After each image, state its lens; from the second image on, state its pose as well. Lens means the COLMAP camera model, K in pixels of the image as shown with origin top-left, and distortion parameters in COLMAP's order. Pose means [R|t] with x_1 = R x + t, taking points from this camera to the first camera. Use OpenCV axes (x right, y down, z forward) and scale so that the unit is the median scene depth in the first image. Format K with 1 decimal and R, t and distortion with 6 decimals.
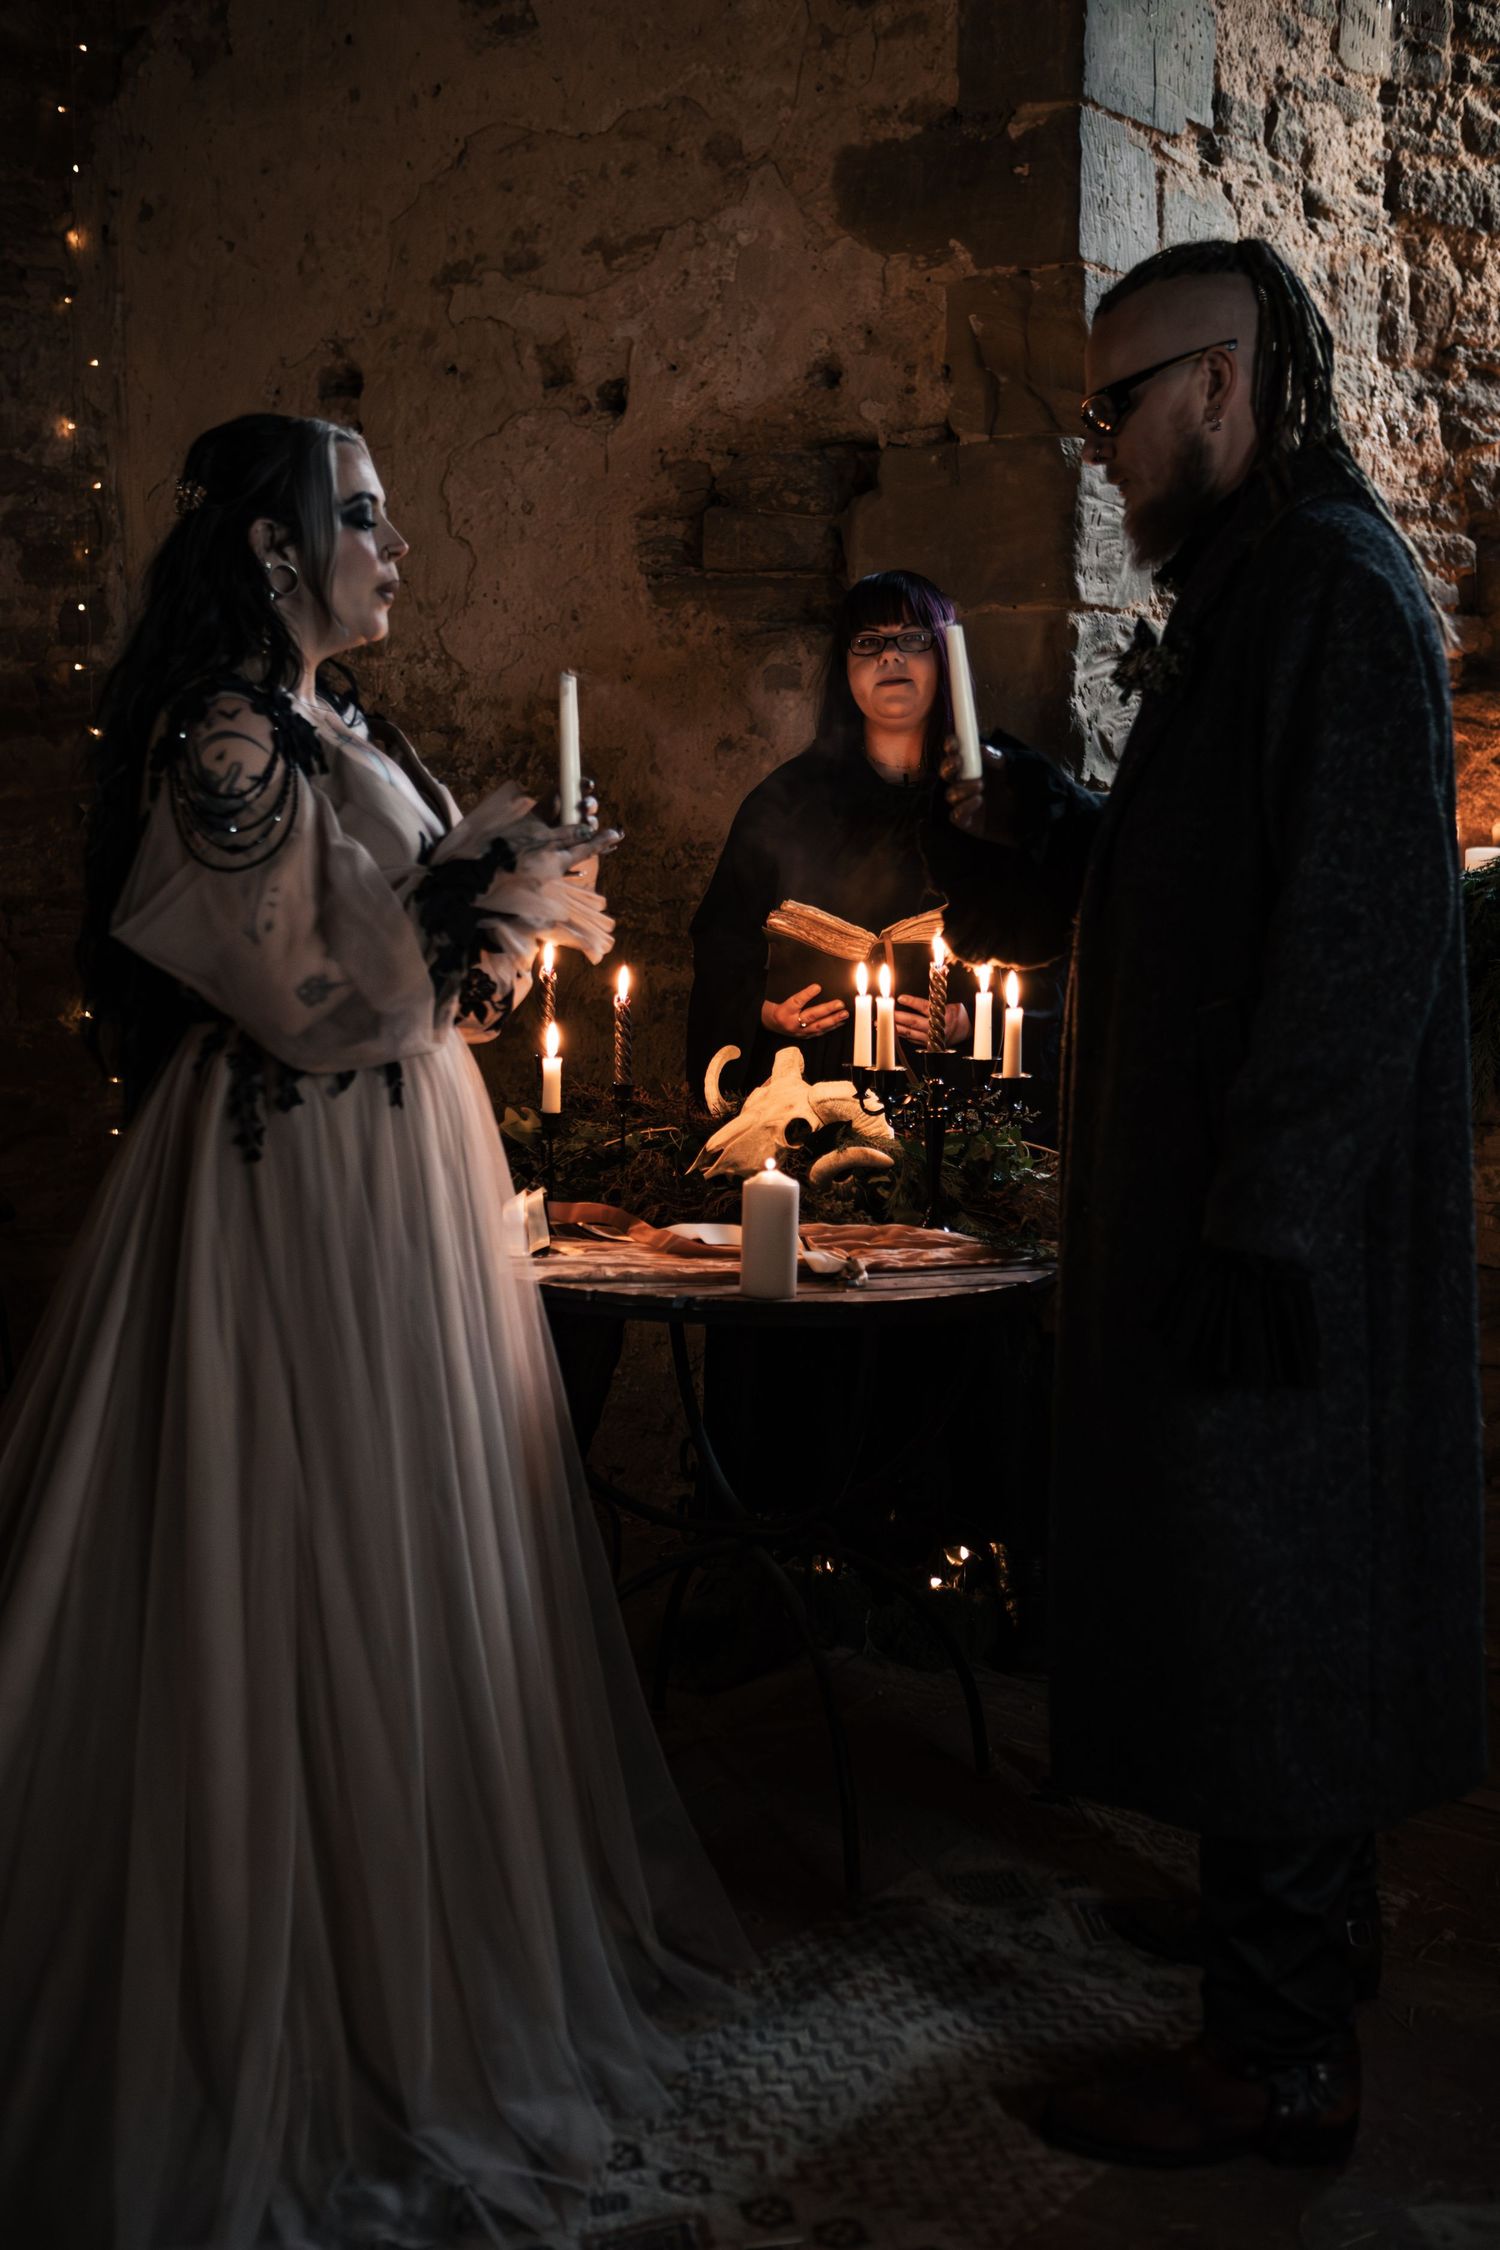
lens RADIAL K [[2795.2, 0, 743.4], [0, 2795.2, 1124.0], [0, 0, 1]] dist [-0.027358, 0.098538]
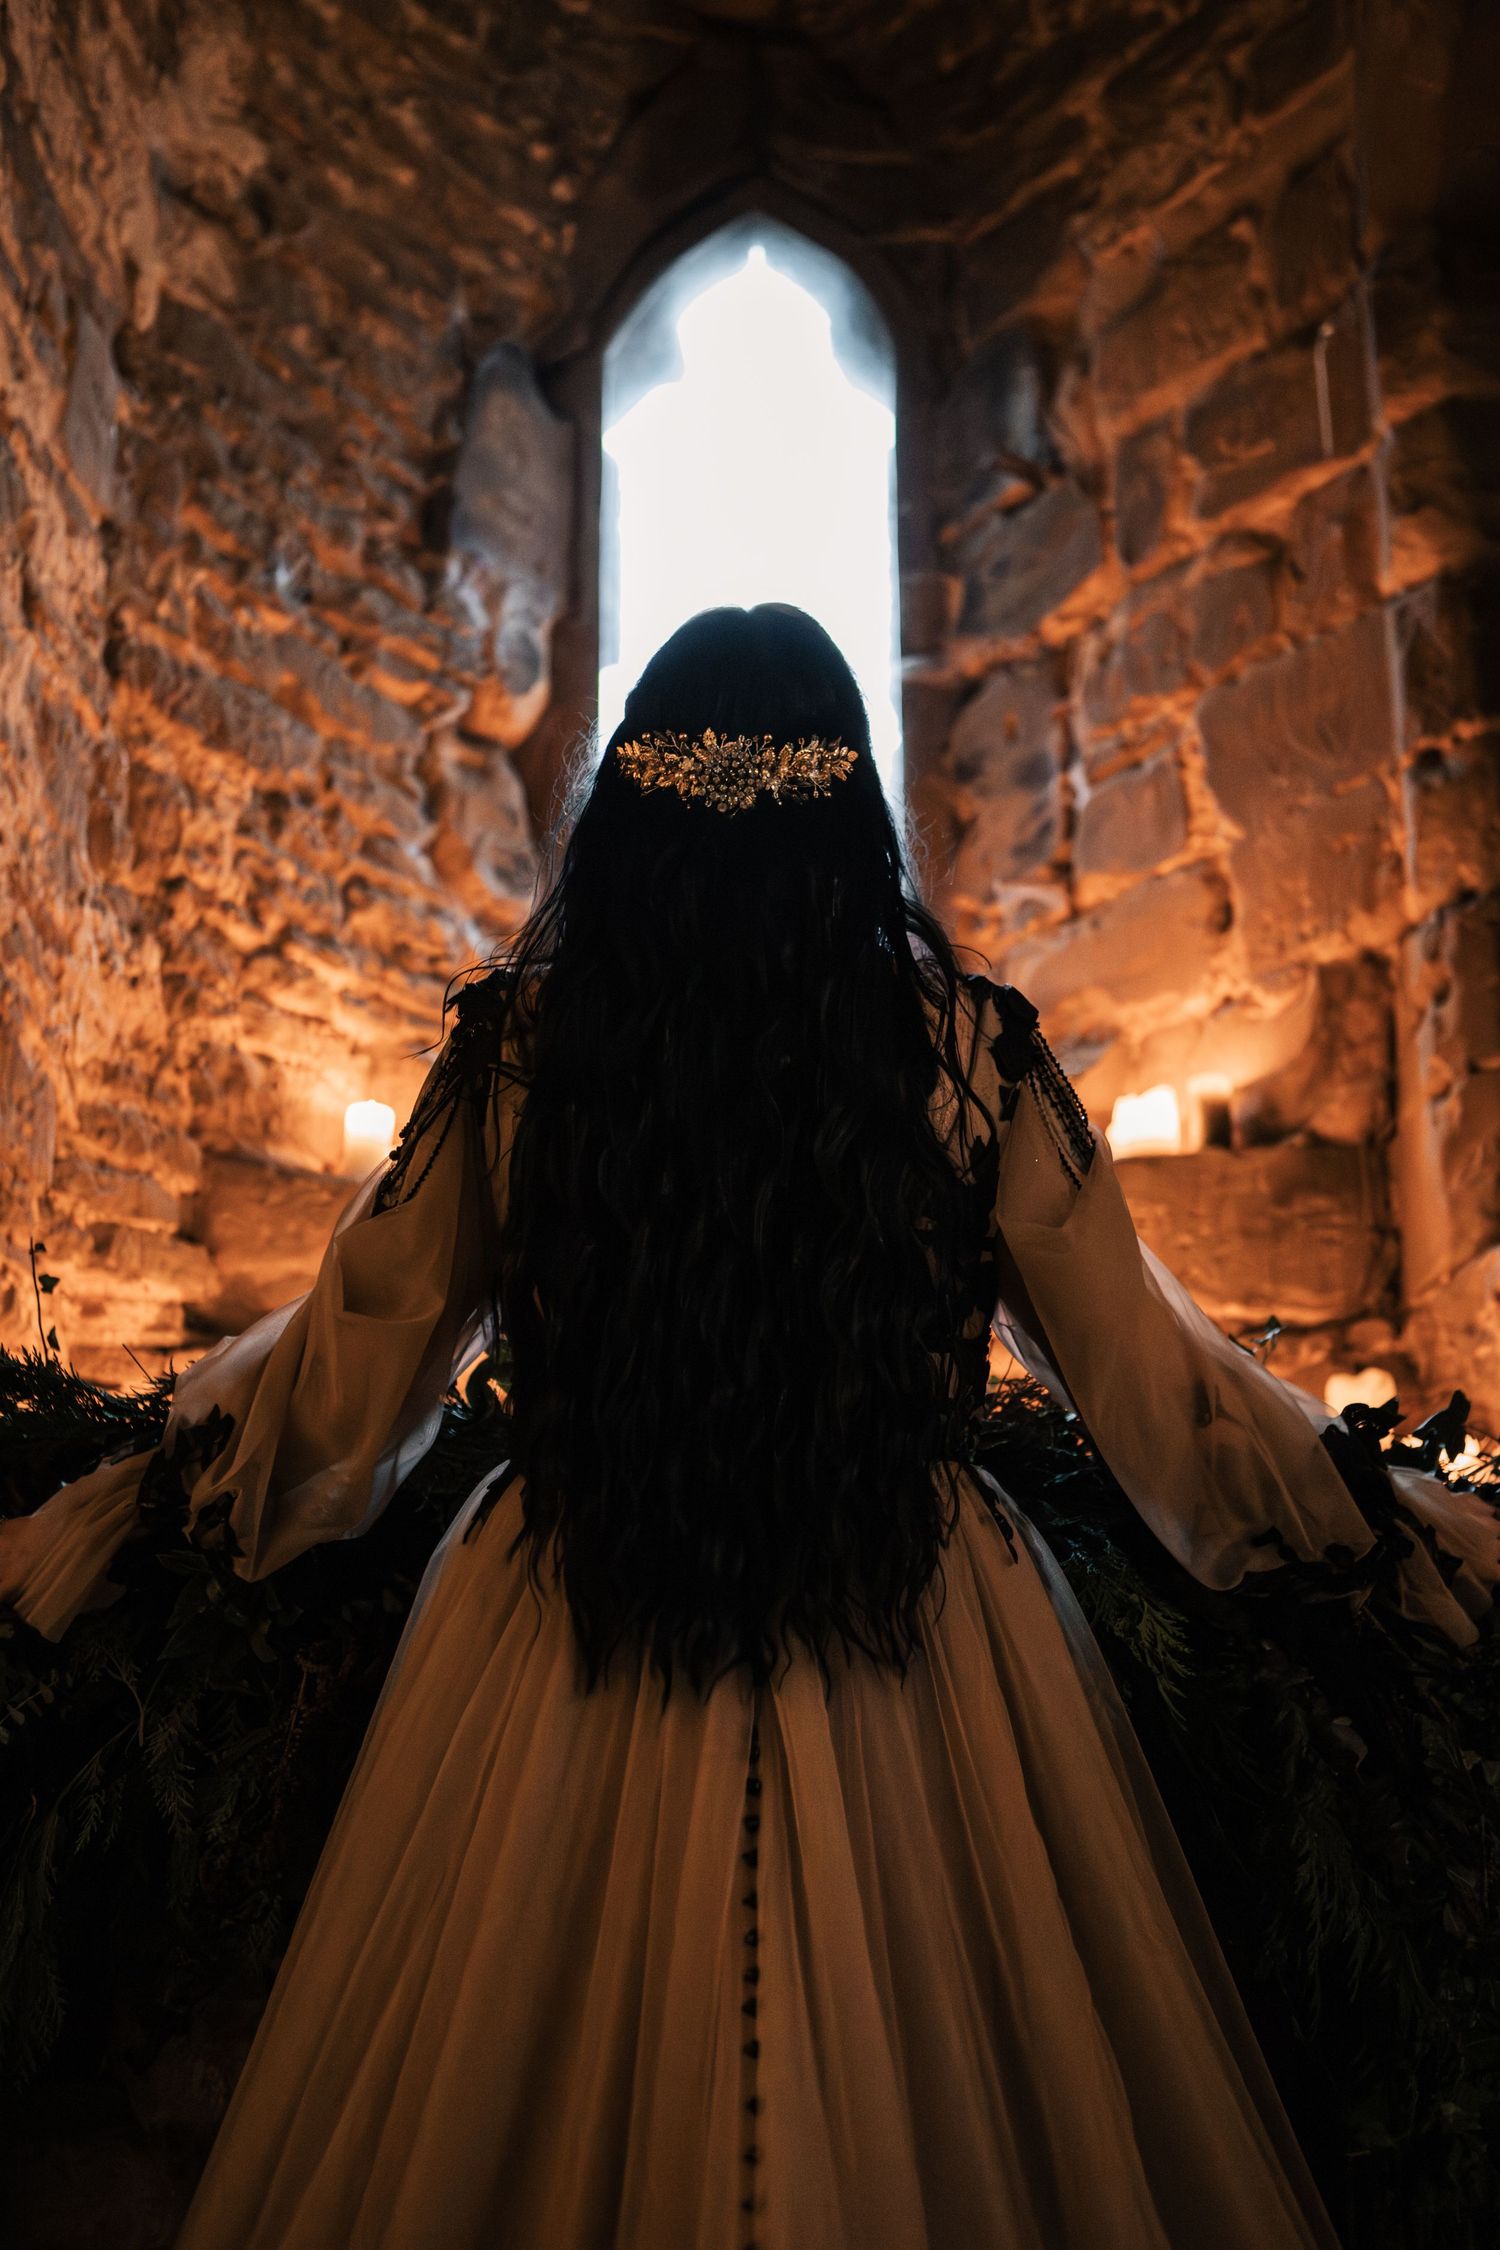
lens RADIAL K [[2657.4, 0, 785.5], [0, 2657.4, 1152.1], [0, 0, 1]] dist [-0.014955, 0.003422]
pose [[0.803556, 0.153728, 0.575035, -0.001202], [0.093925, 0.921222, -0.377528, 0.065216], [-0.587772, 0.357376, 0.725815, 0.501849]]
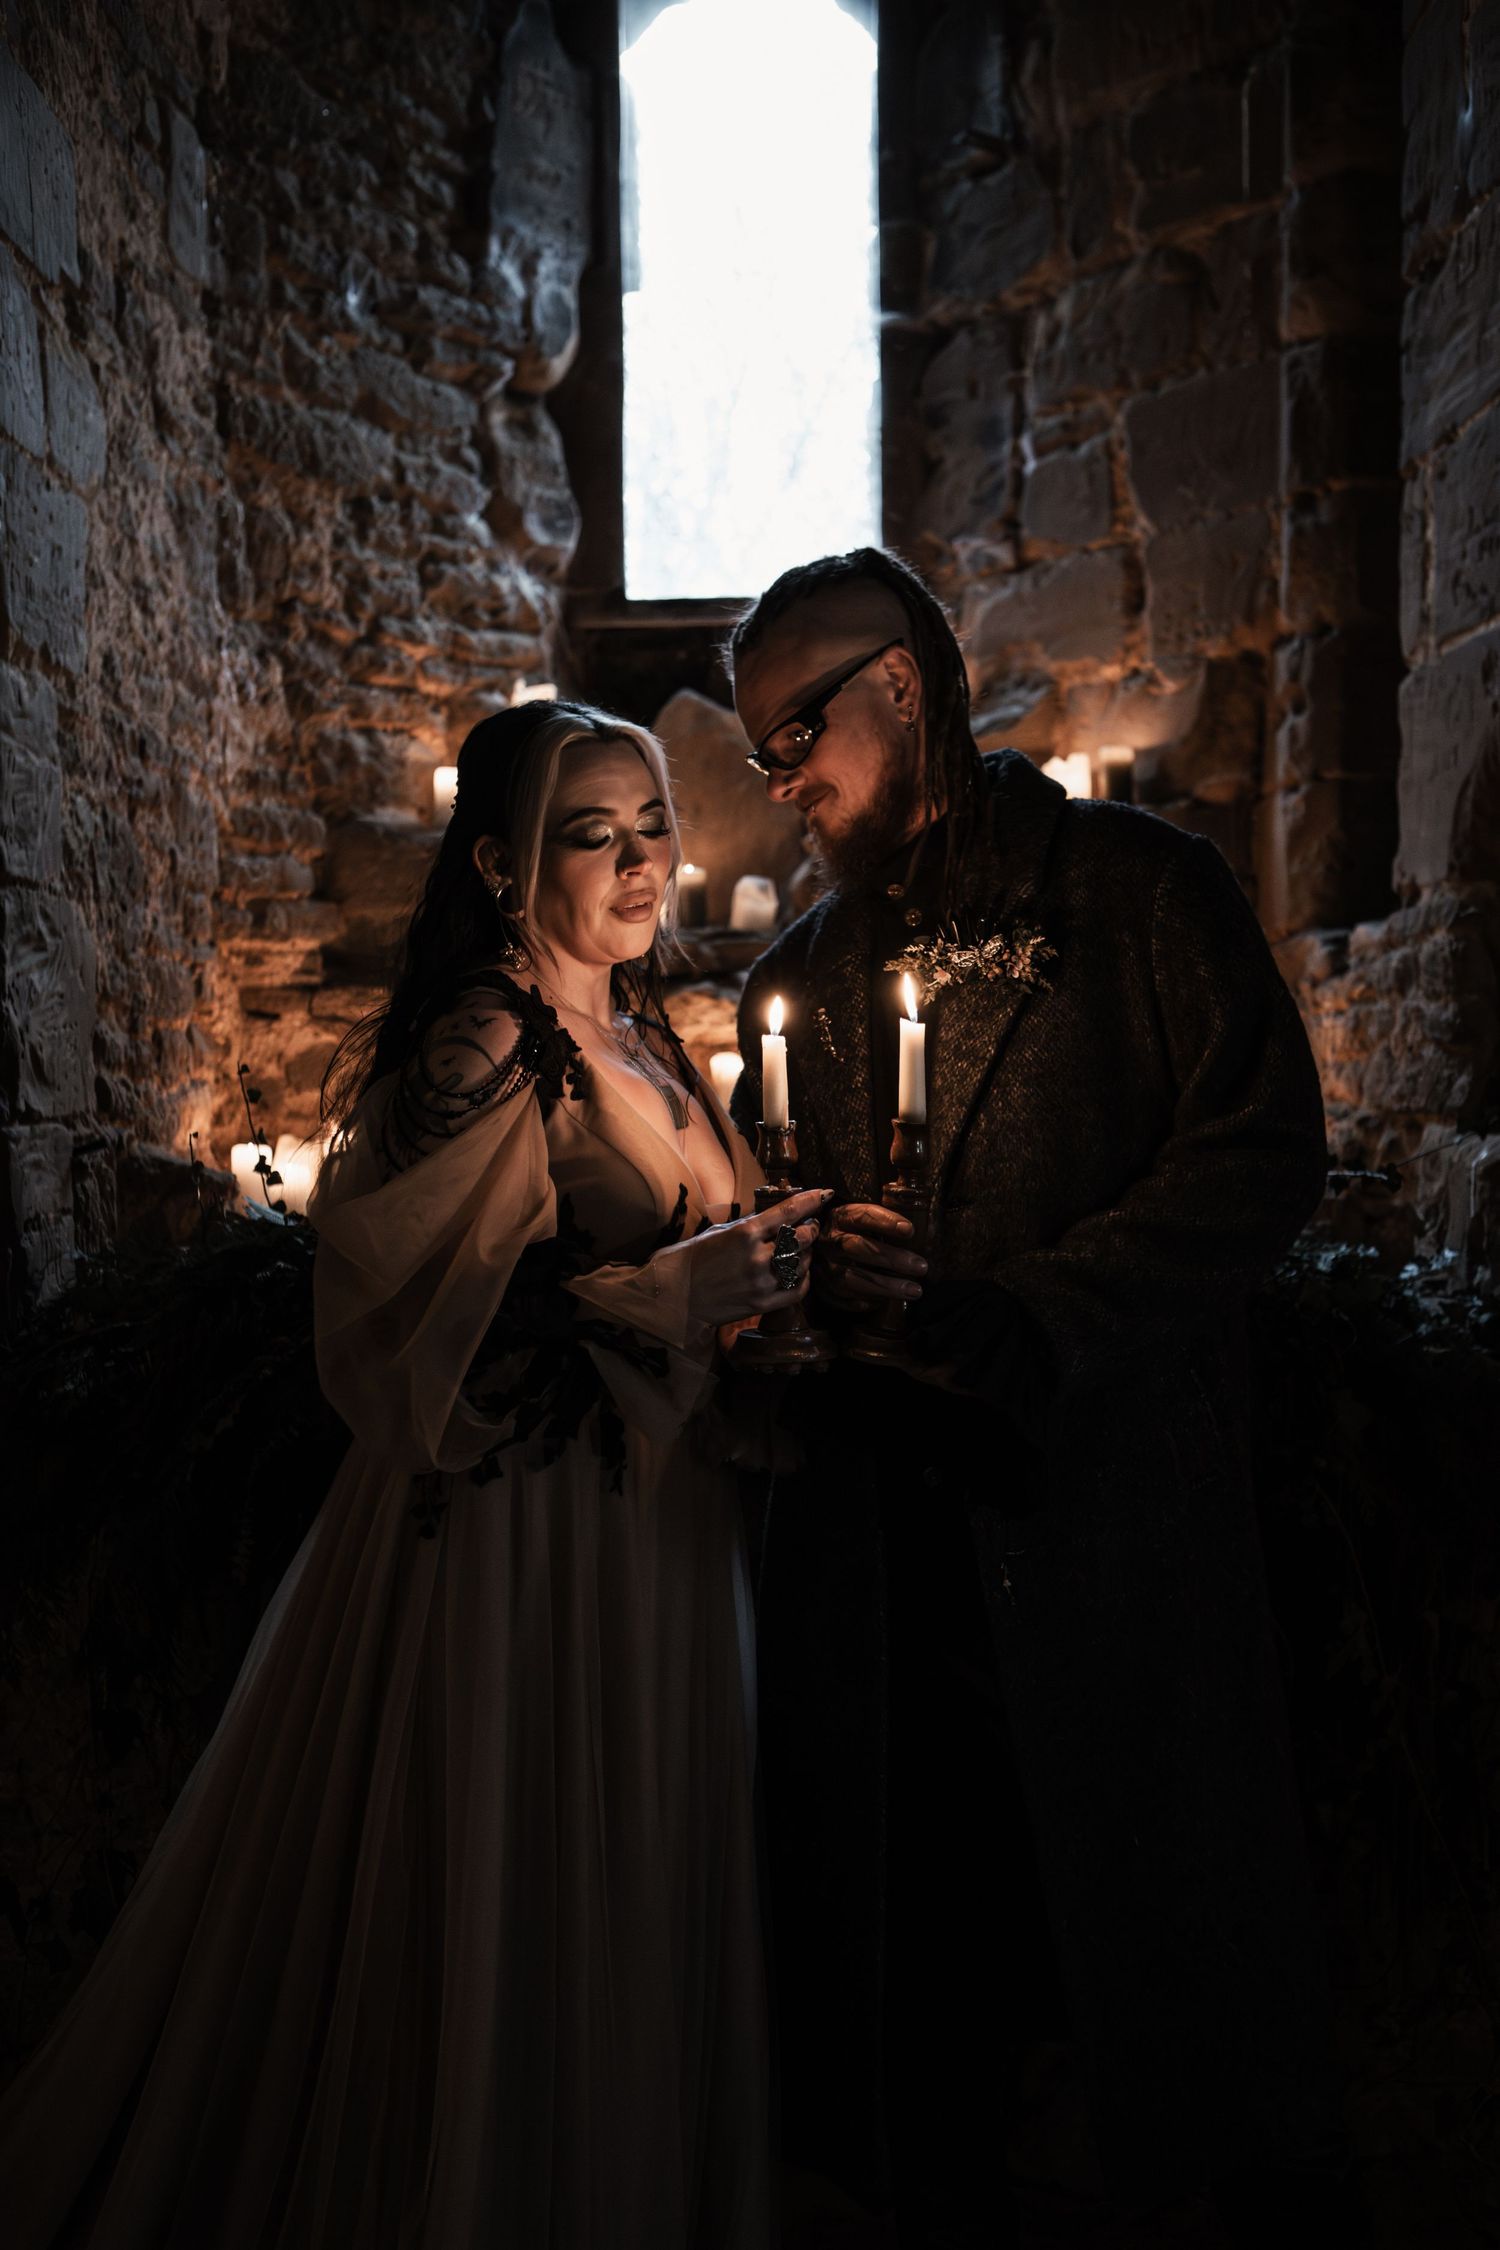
lens RADIAL K [[2382.5, 0, 807.3], [0, 2382.5, 1223.3], [0, 0, 1]] dist [-0.057518, 0.116857]
pose [[0.800590, -0.064971, 0.595680, -0.086149], [0.096163, 0.995150, -0.020701, -0.057783], [-0.591446, 0.073855, 0.802955, 0.357096]]
